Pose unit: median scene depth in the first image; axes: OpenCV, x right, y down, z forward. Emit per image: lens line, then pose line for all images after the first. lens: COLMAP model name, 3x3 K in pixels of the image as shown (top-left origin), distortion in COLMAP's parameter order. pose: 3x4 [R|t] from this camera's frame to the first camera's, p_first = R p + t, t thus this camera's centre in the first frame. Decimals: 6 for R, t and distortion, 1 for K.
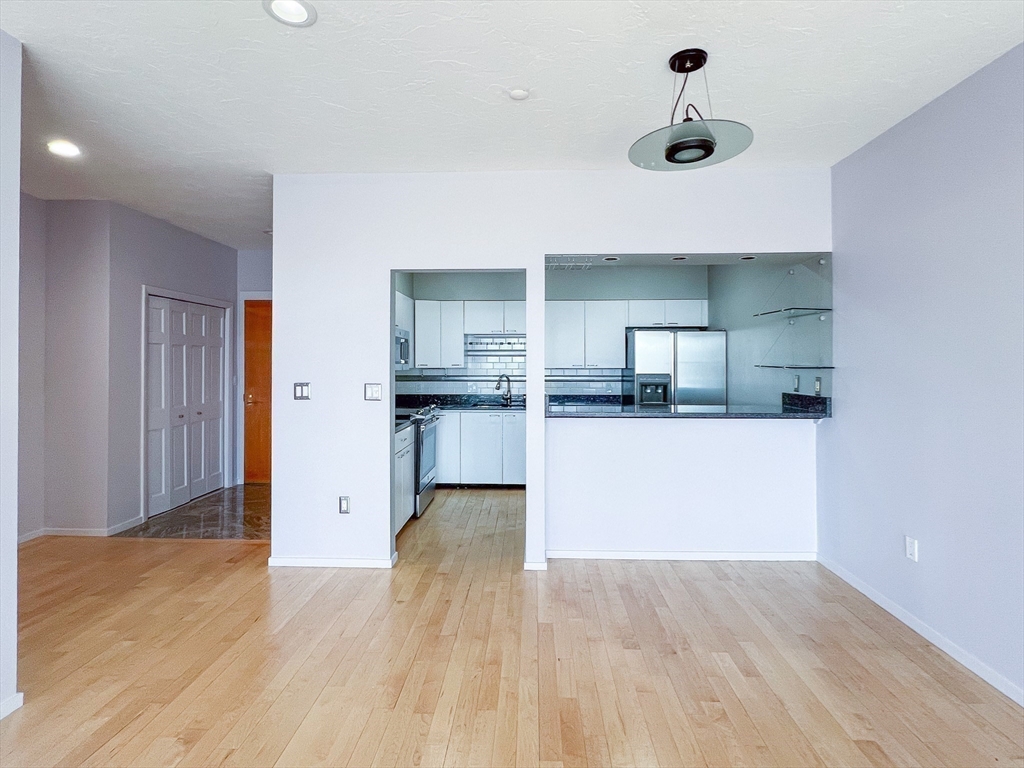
lens RADIAL K [[512.3, 0, 511.3], [0, 512.3, 373.2], [0, 0, 1]] dist [0.001655, 0.000417]
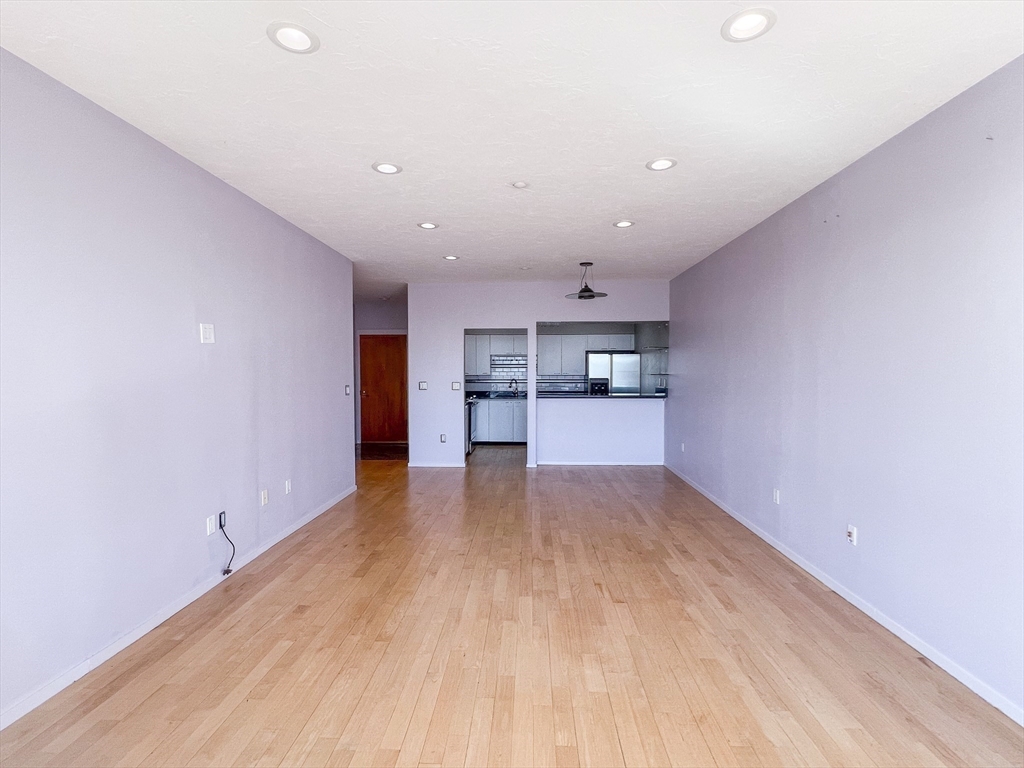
lens RADIAL K [[512.3, 0, 511.7], [0, 512.3, 388.3], [0, 0, 1]] dist [0.001655, 0.000417]
pose [[0.999998, -0.000951, 0.001925, -0.026073], [0.000922, 0.999885, 0.015139, 0.008726], [-0.001939, -0.015137, 0.999884, -0.732728]]
